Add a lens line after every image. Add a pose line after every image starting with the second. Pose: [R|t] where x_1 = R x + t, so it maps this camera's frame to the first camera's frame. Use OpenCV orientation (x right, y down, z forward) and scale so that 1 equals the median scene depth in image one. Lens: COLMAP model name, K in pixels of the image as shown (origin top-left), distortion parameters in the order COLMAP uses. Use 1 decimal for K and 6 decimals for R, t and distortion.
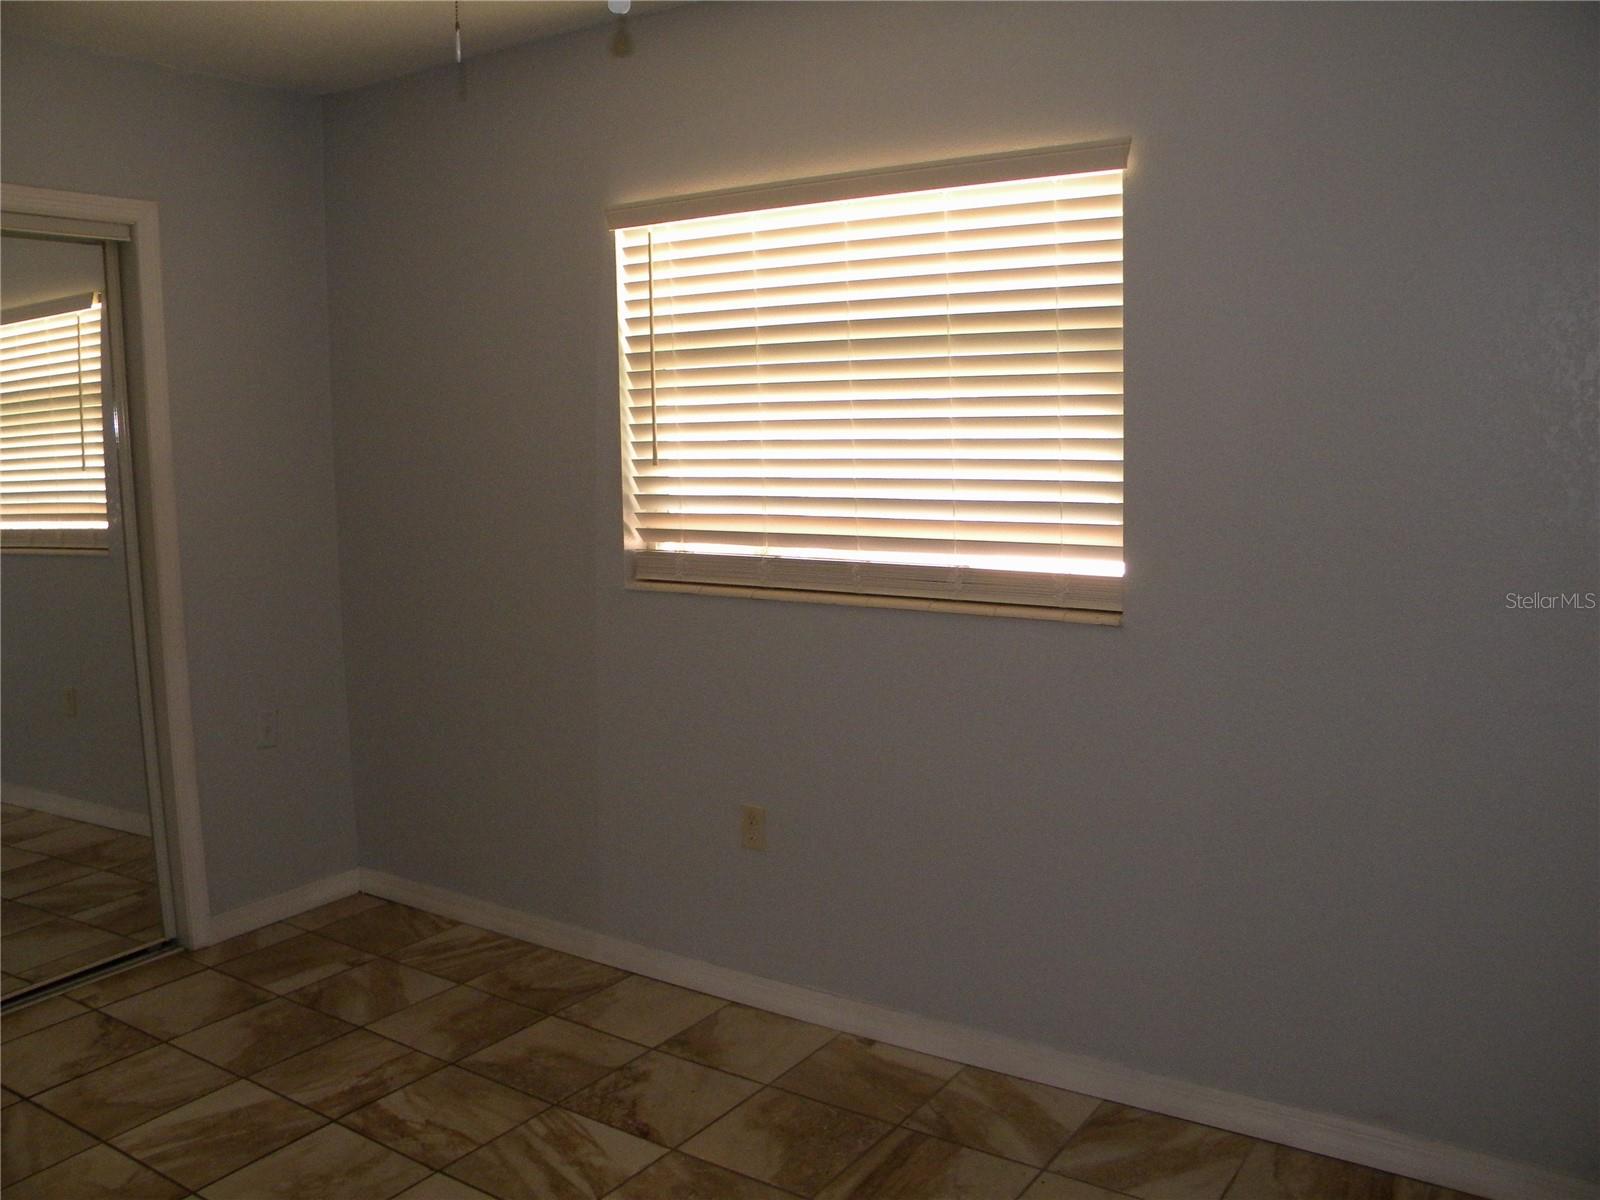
lens RADIAL K [[1349.1, 0, 797.4], [0, 1349.1, 591.4], [0, 0, 1]] dist [-0.187800, 0.163212]
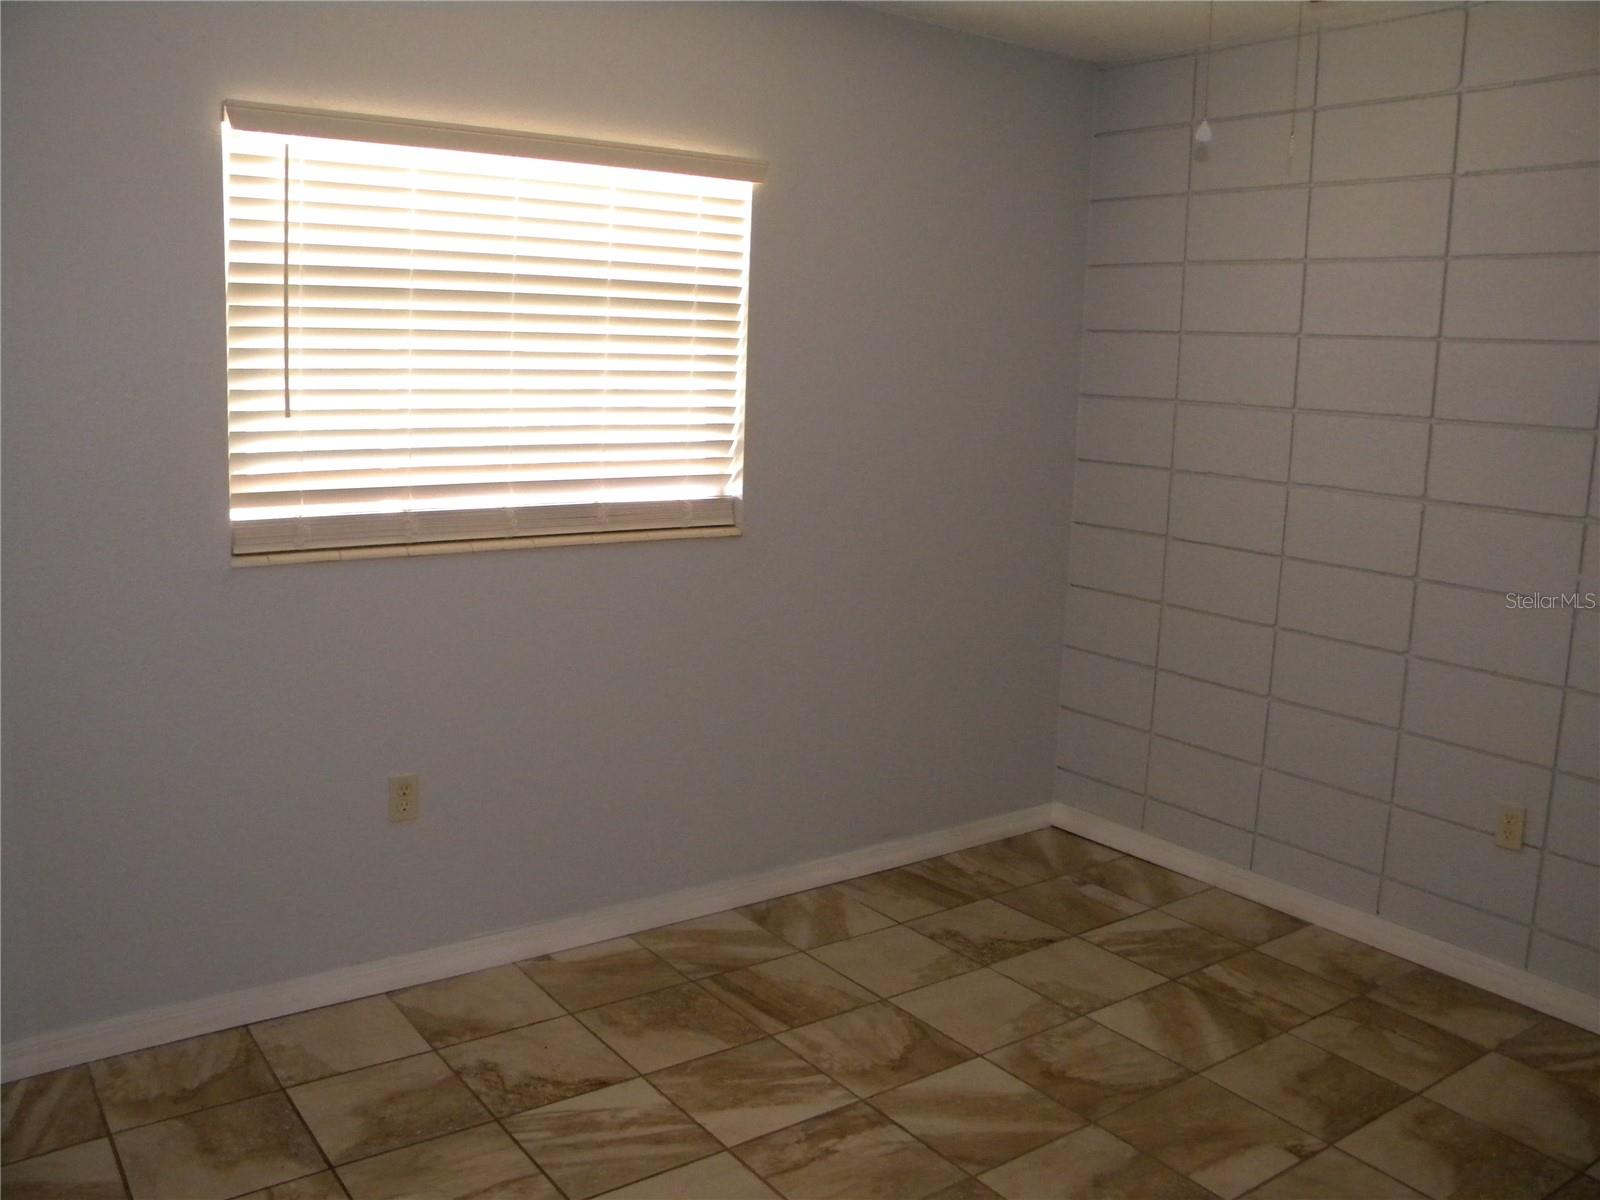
lens RADIAL K [[1349.1, 0, 797.4], [0, 1349.1, 591.4], [0, 0, 1]] dist [-0.187800, 0.163212]
pose [[0.340502, -0.131855, 0.930952, -0.892197], [0.083320, 0.990454, 0.109808, -0.054744], [-0.936545, 0.040177, 0.348238, 0.460295]]
